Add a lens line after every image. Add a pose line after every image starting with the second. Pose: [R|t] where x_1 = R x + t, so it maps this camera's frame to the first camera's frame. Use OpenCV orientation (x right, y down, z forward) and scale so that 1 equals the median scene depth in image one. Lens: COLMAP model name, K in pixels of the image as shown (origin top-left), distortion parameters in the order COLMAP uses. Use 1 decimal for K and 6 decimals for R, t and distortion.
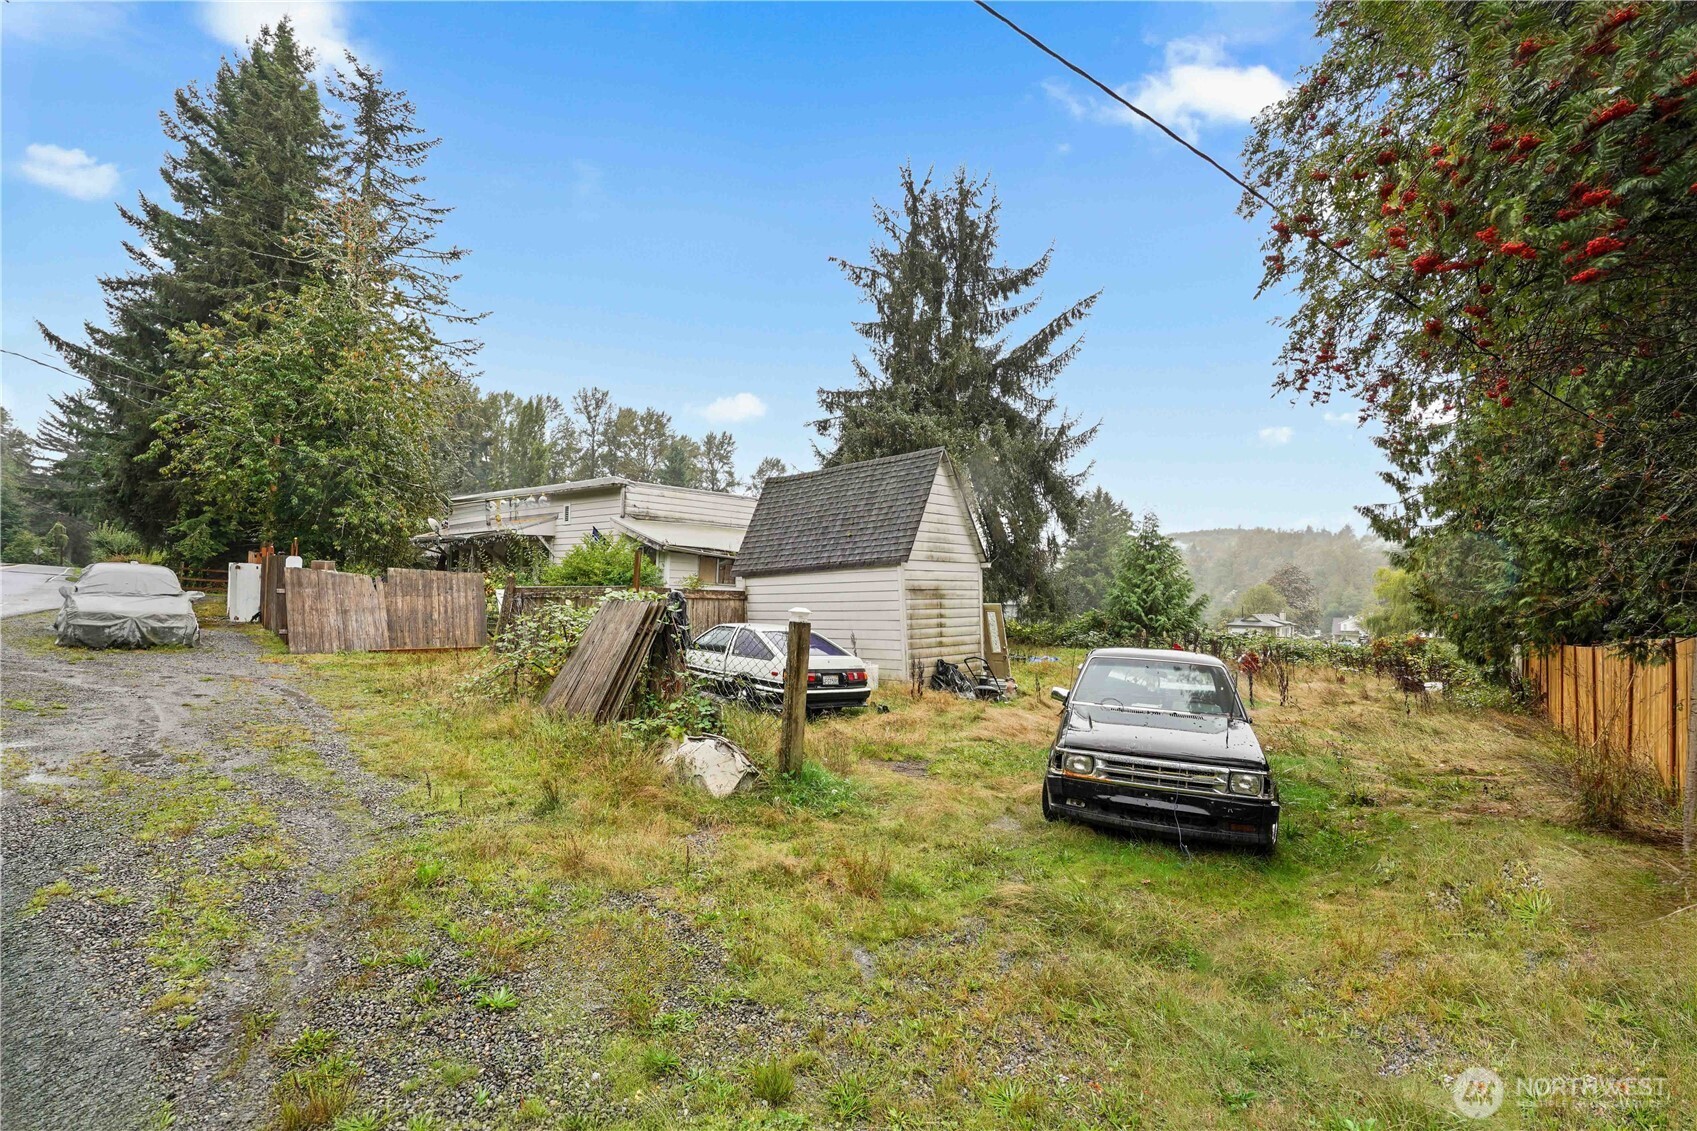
lens RADIAL K [[803.8, 0, 849.6], [0, 803.8, 650.8], [0, 0, 1]] dist [-0.001760, -0.000186]
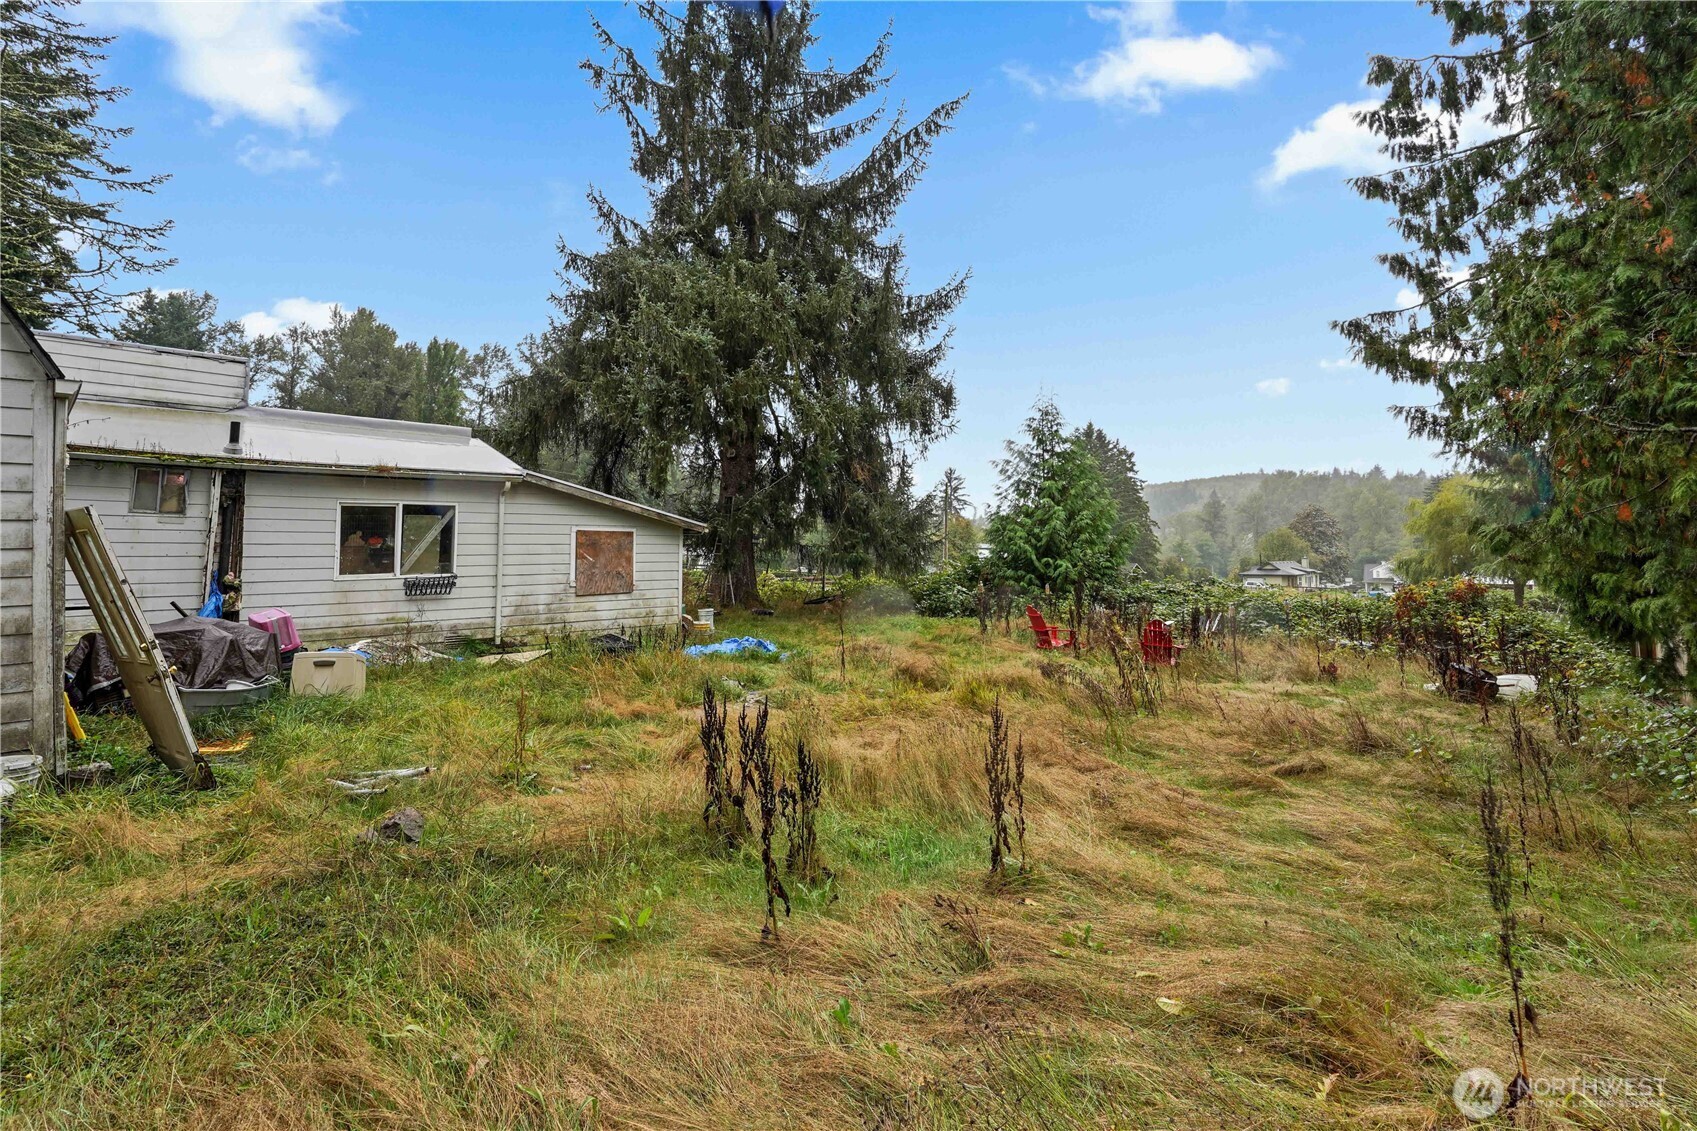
lens RADIAL K [[813.0, 0, 848.5], [0, 813.0, 565.5], [0, 0, 1]] dist [-0.053146, 0.022920]
pose [[0.999005, -0.024363, -0.037369, 0.231389], [0.022218, 0.998139, -0.056795, -0.005791], [0.038683, 0.055908, 0.997686, 0.338368]]
